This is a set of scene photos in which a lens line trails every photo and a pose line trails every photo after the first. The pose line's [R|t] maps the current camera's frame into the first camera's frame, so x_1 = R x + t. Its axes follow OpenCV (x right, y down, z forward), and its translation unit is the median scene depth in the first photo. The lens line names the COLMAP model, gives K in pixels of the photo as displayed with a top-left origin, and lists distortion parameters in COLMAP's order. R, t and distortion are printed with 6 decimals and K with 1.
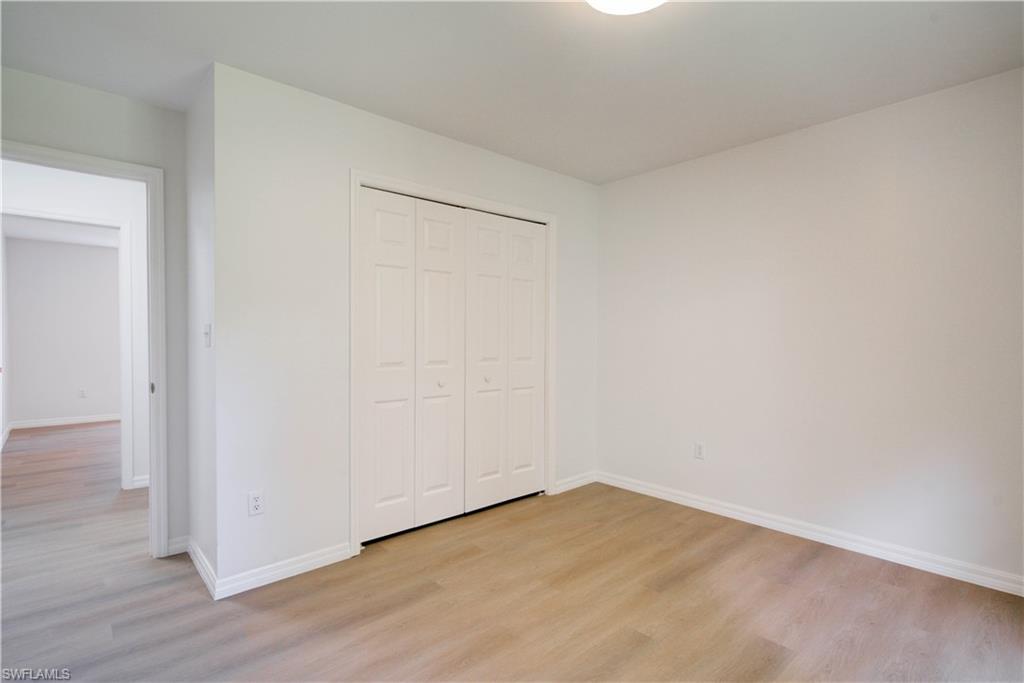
lens RADIAL K [[476.8, 0, 510.9], [0, 476.8, 343.0], [0, 0, 1]] dist [-0.000980, -0.000762]
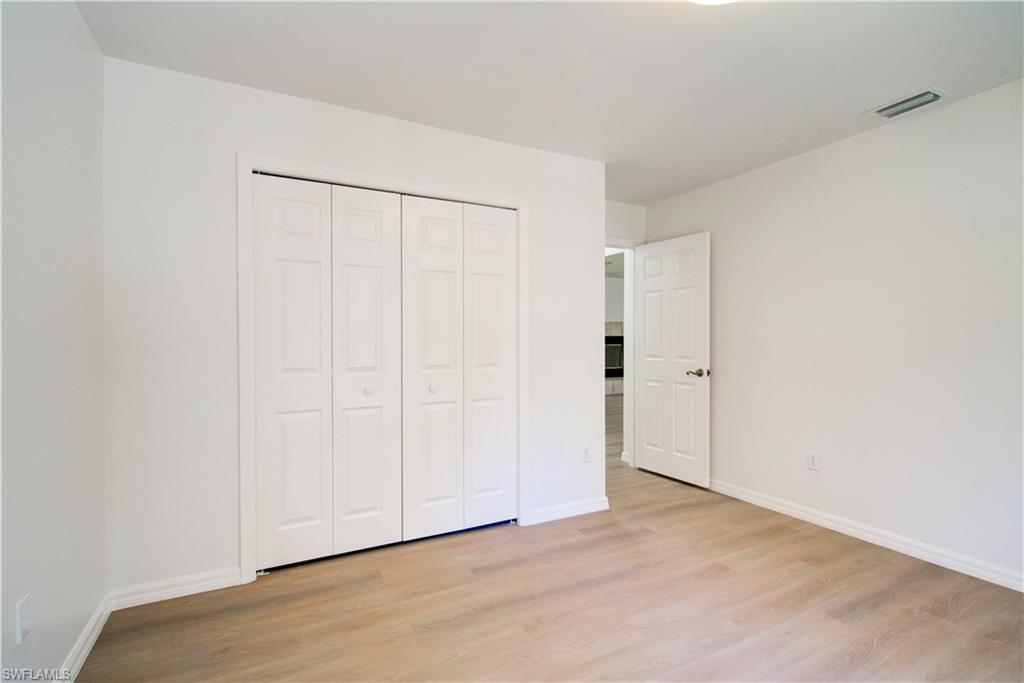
lens RADIAL K [[441.0, 0, 523.3], [0, 441.0, 342.9], [0, 0, 1]] dist [-0.013413, -0.000274]
pose [[0.970946, 0.001622, -0.239295, 0.277967], [-0.003363, 0.999971, -0.006864, -0.003159], [0.239276, 0.007469, 0.970923, 0.235998]]
